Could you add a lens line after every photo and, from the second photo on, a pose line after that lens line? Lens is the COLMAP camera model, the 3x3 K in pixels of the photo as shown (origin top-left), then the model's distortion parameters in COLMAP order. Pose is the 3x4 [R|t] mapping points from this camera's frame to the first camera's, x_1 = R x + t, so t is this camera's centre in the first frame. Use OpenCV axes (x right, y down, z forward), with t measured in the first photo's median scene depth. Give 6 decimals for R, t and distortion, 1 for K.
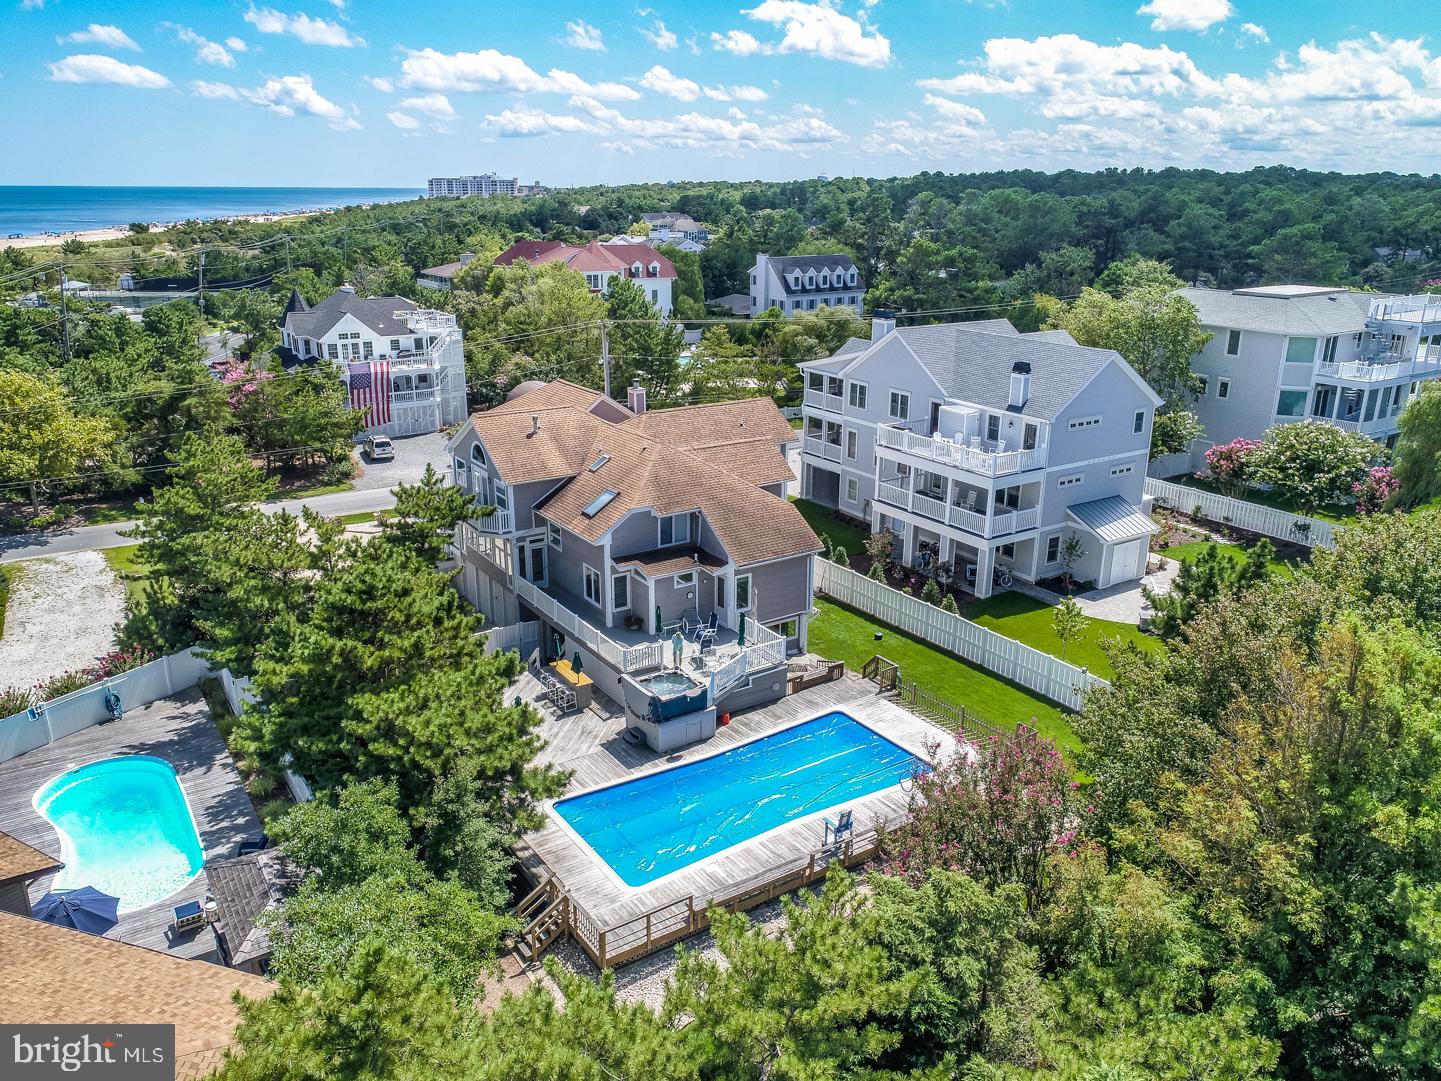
lens RADIAL K [[1105.0, 0, 720.5], [0, 1105.0, 540.5], [0, 0, 1]] dist [0.003144, -0.000521]
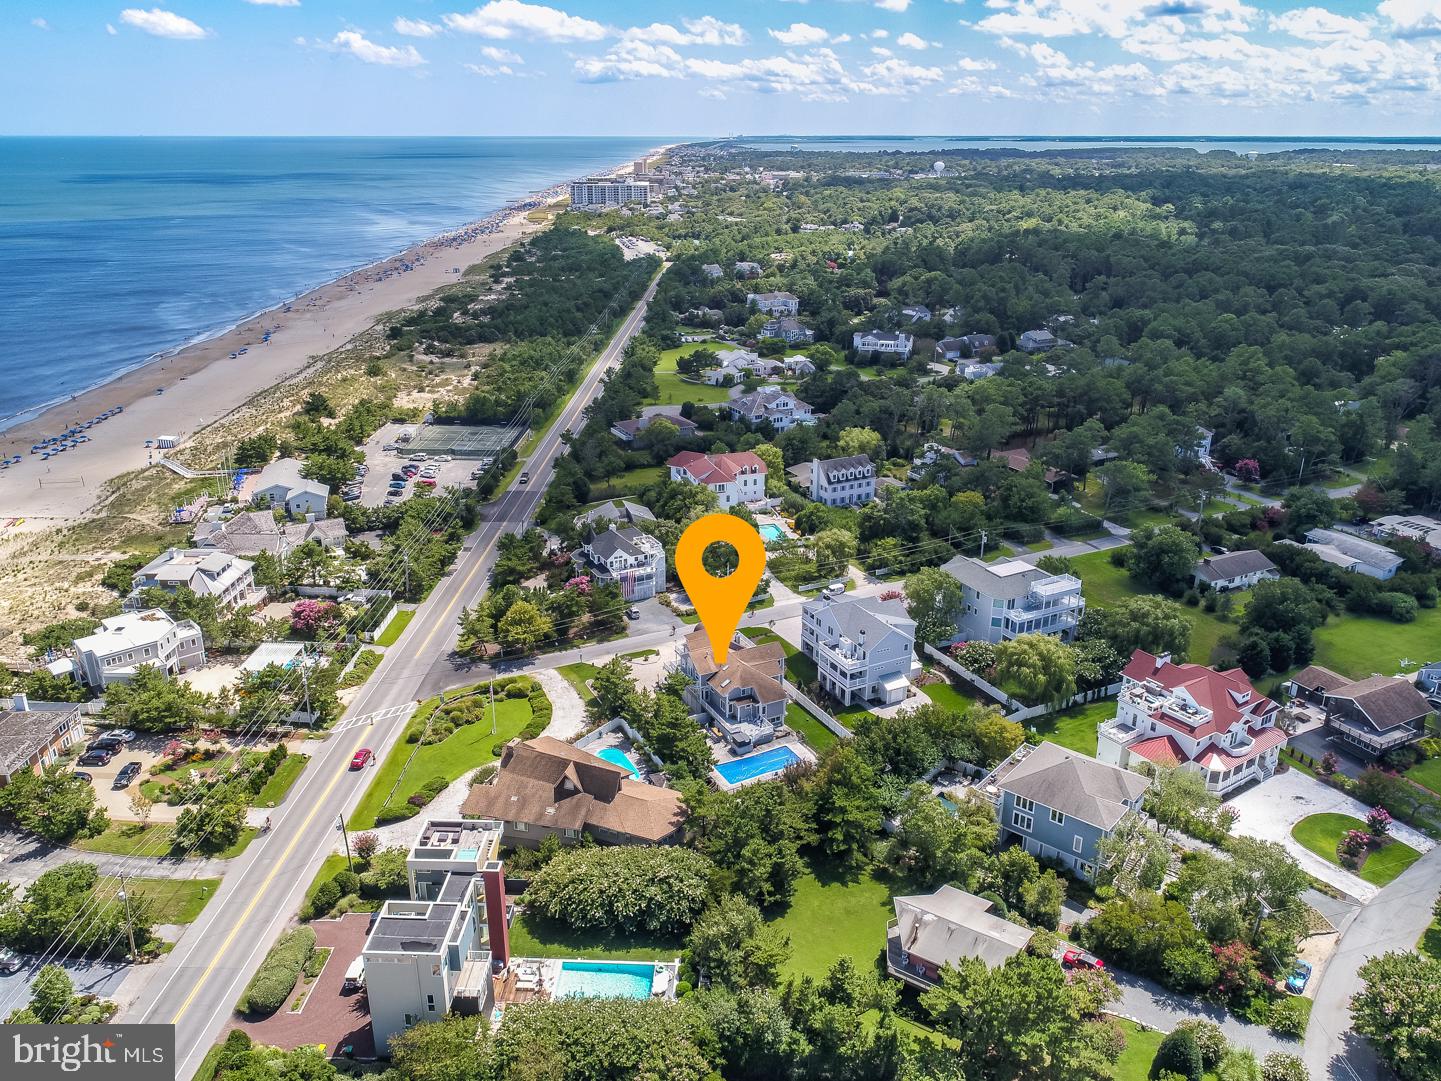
lens RADIAL K [[1105.0, 0, 720.5], [0, 1105.0, 540.5], [0, 0, 1]] dist [0.003144, -0.000521]
pose [[0.994325, 0.037370, -0.099608, 0.216883], [-0.033173, 0.998504, 0.043465, -0.655603], [0.101083, -0.039914, 0.994077, -2.573169]]
